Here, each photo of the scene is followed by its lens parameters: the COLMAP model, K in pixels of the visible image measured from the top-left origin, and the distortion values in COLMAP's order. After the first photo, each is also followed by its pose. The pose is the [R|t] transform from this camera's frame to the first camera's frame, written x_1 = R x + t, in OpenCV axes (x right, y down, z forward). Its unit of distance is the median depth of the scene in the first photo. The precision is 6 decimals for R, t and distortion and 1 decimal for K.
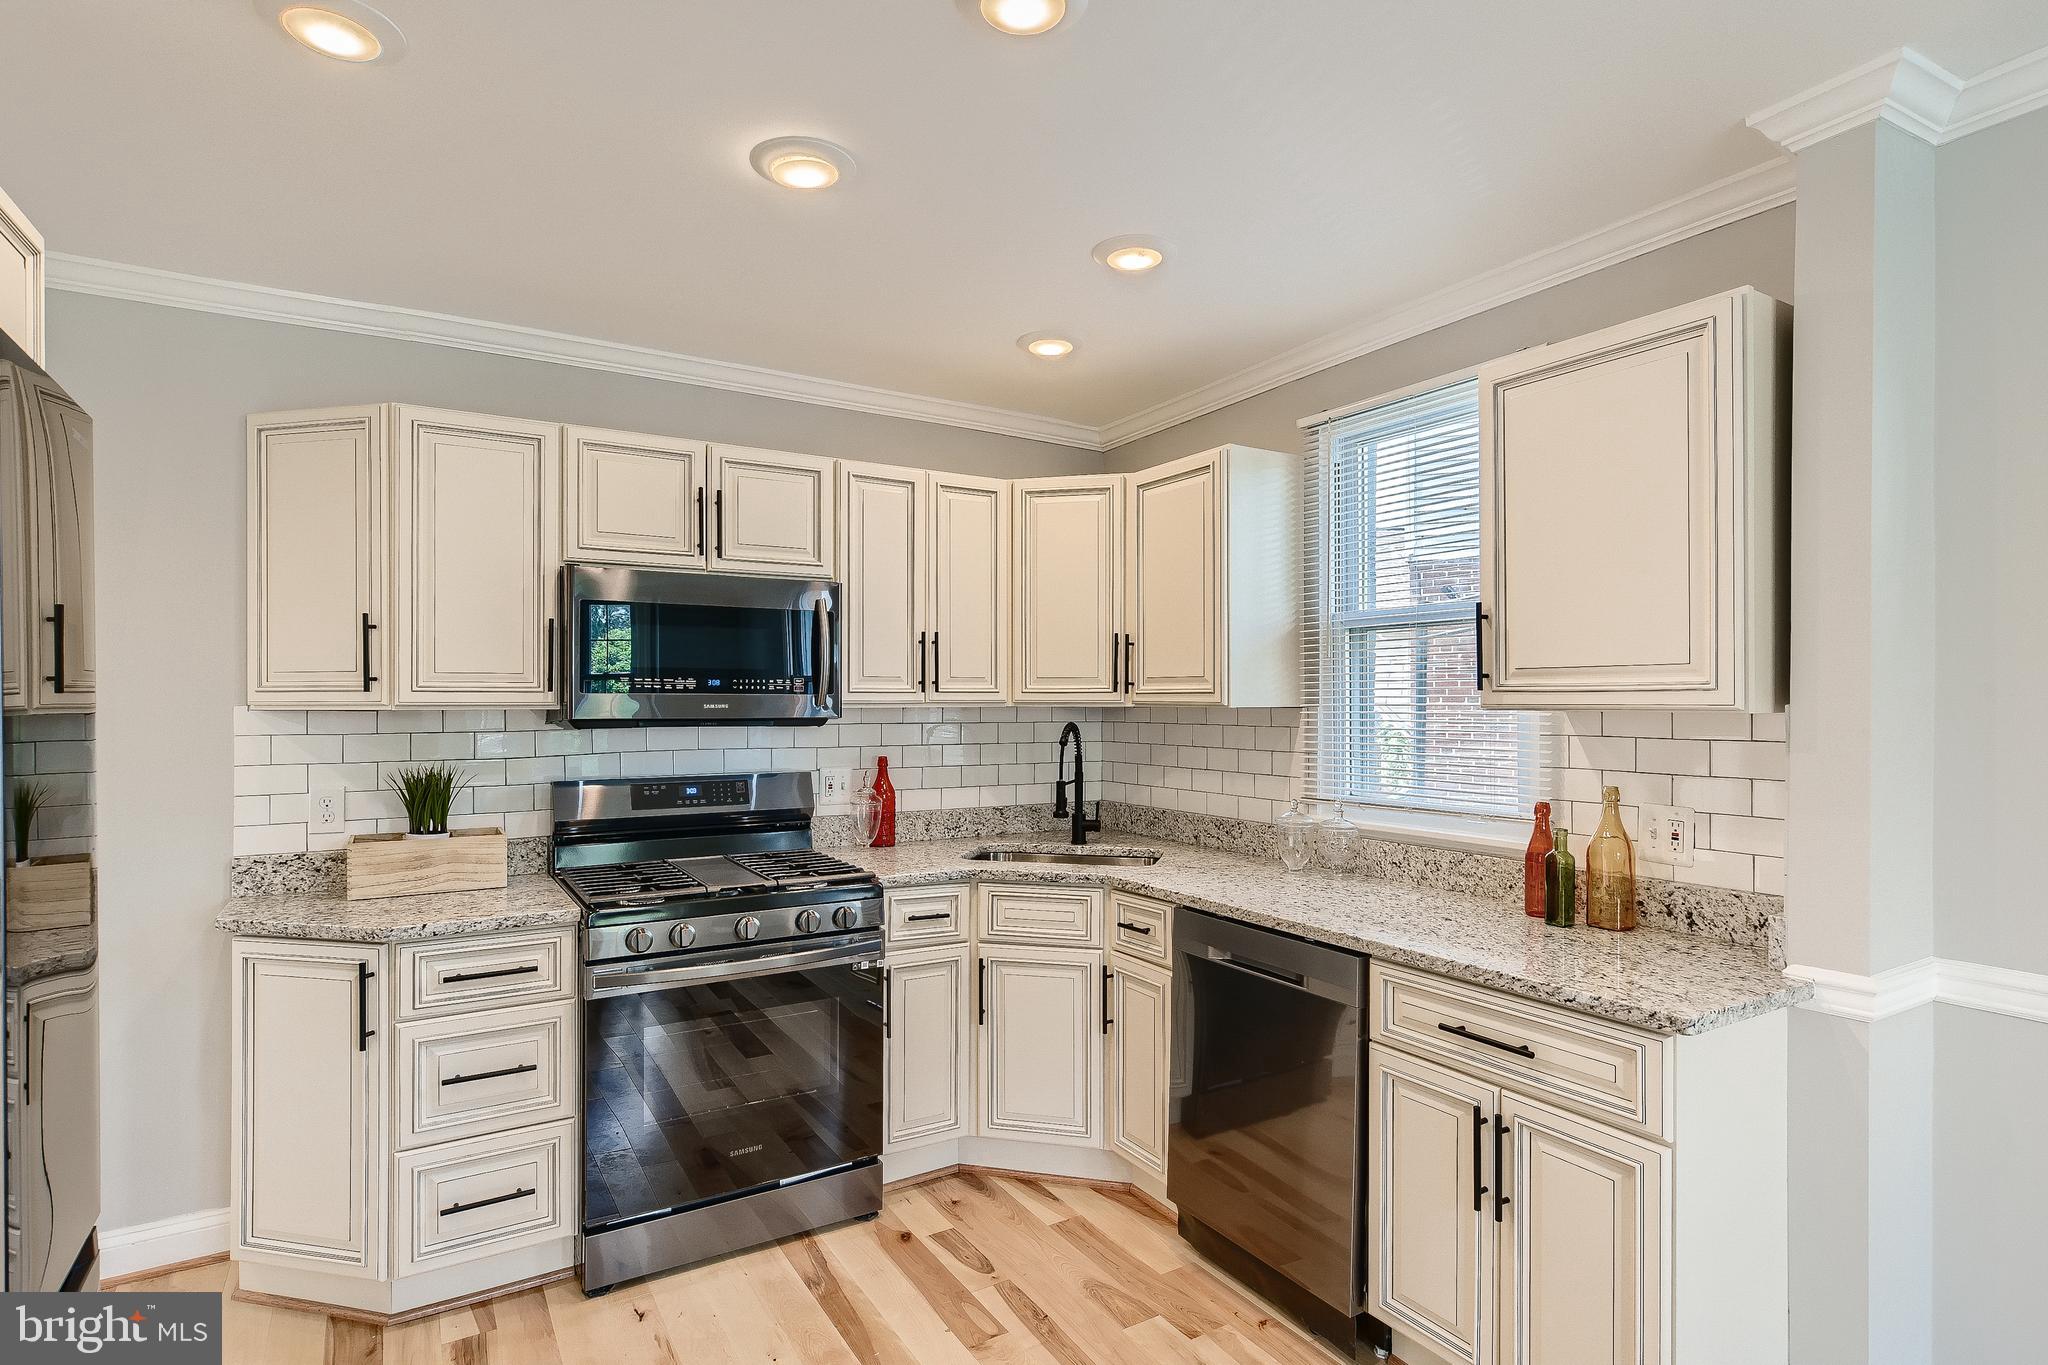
lens RADIAL K [[1040.4, 0, 1027.3], [0, 1040.4, 697.0], [0, 0, 1]] dist [-0.015851, 0.016013]
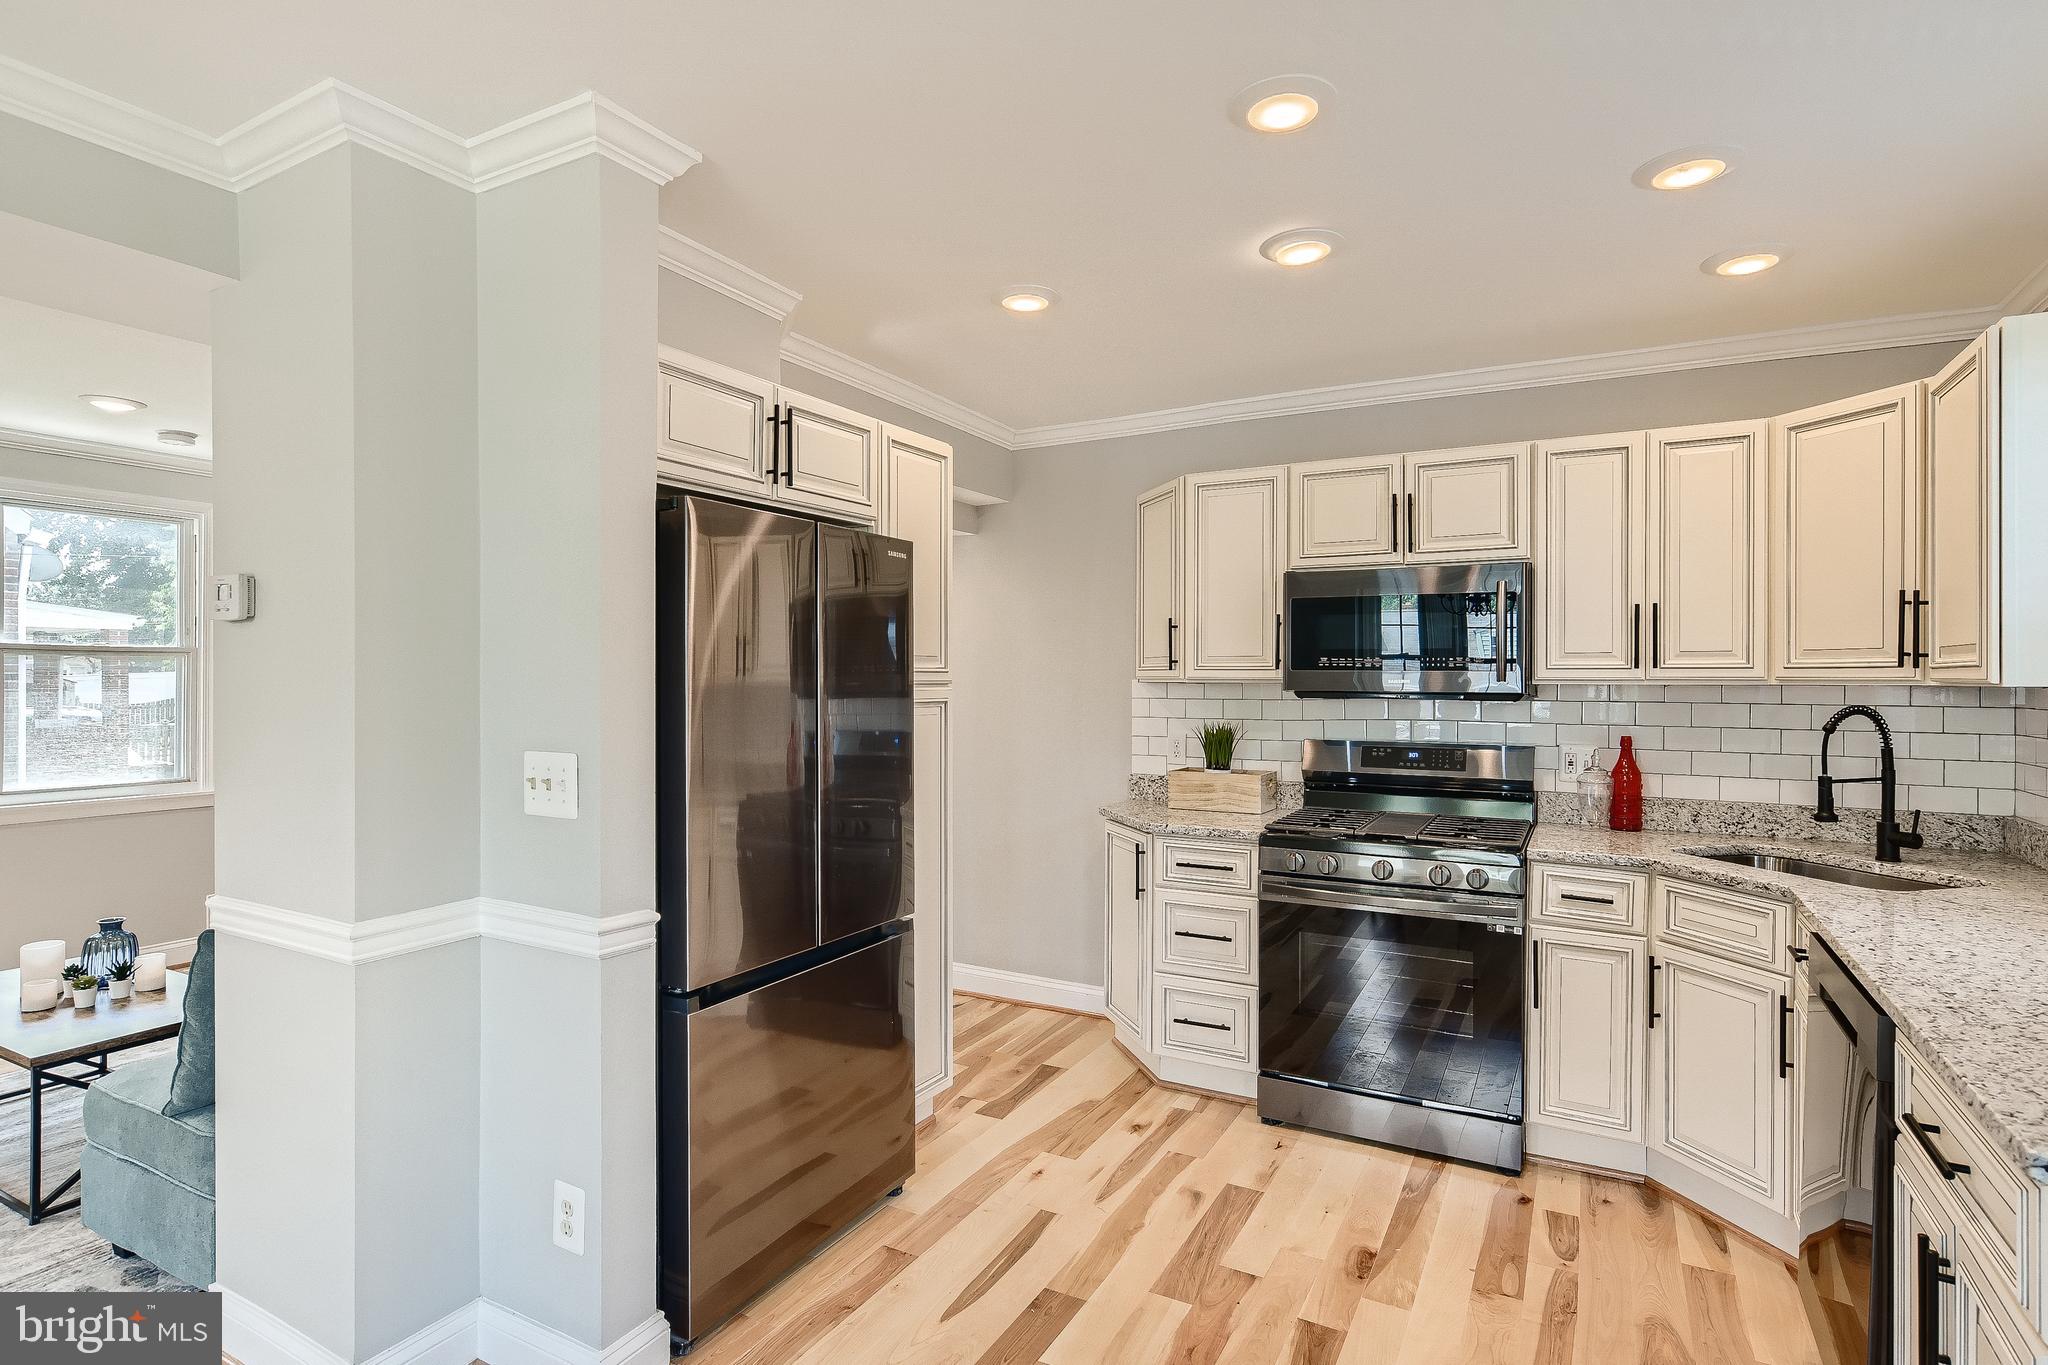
lens RADIAL K [[1029.7, 0, 1024.8], [0, 1029.7, 676.1], [0, 0, 1]] dist [-0.000856, -0.000442]
pose [[0.494412, 0.000374, -0.869228, 0.522715], [-0.001017, 0.999999, -0.000149, 0.003899], [0.869227, 0.000957, 0.494412, 0.069998]]
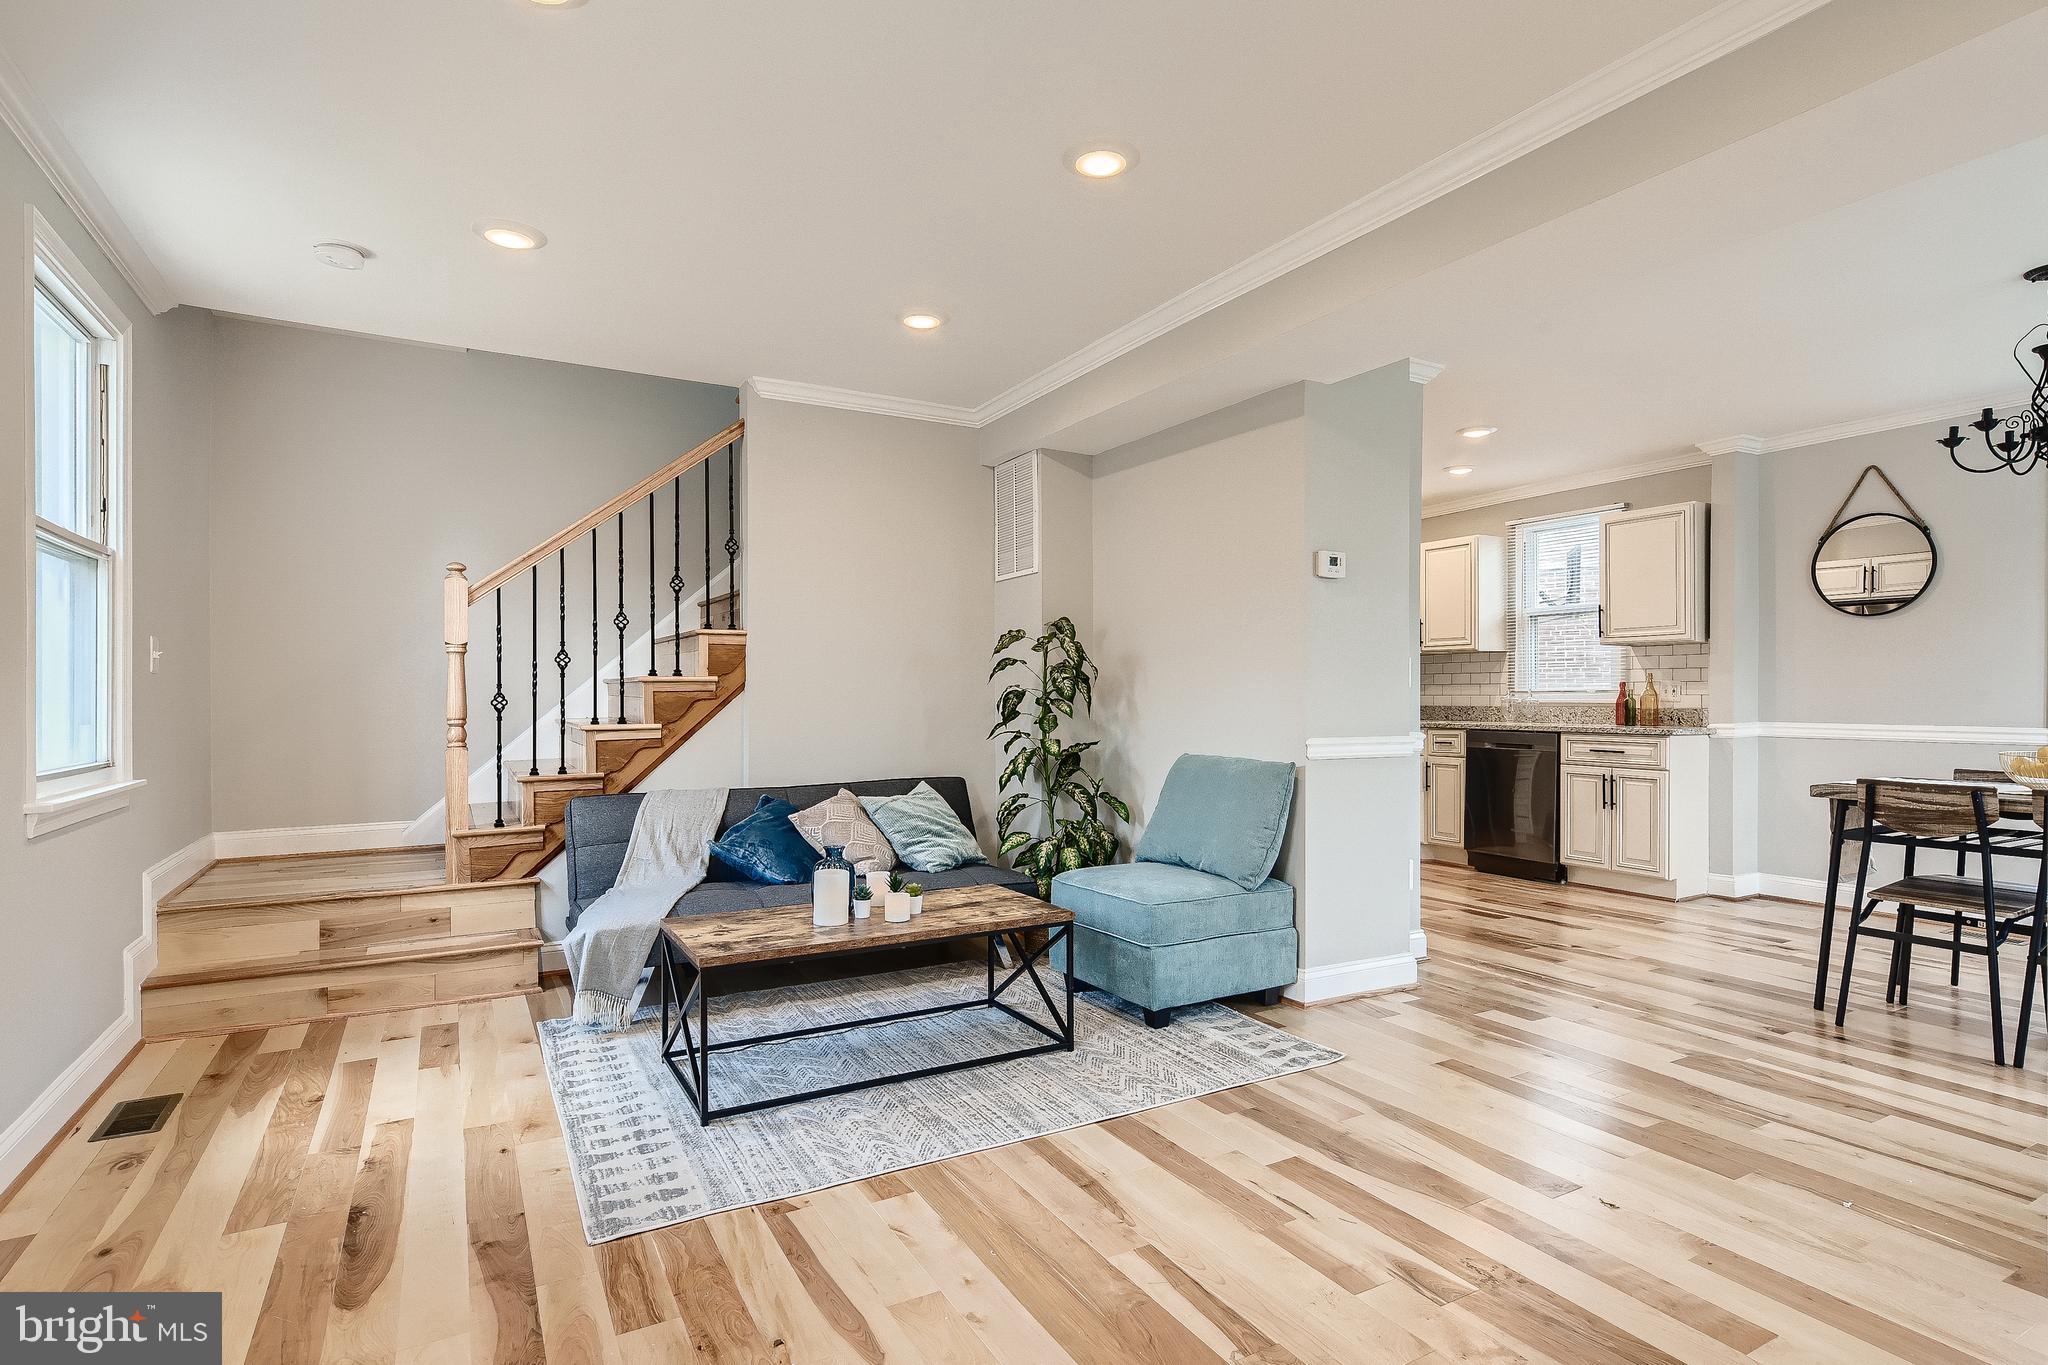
lens RADIAL K [[1030.7, 0, 1030.1], [0, 1030.7, 690.3], [0, 0, 1]] dist [-0.004518, -0.000780]
pose [[0.999464, -0.004520, -0.032435, -0.770256], [0.004463, 0.999988, -0.001829, 0.104308], [0.032443, 0.001683, 0.999472, -1.385506]]
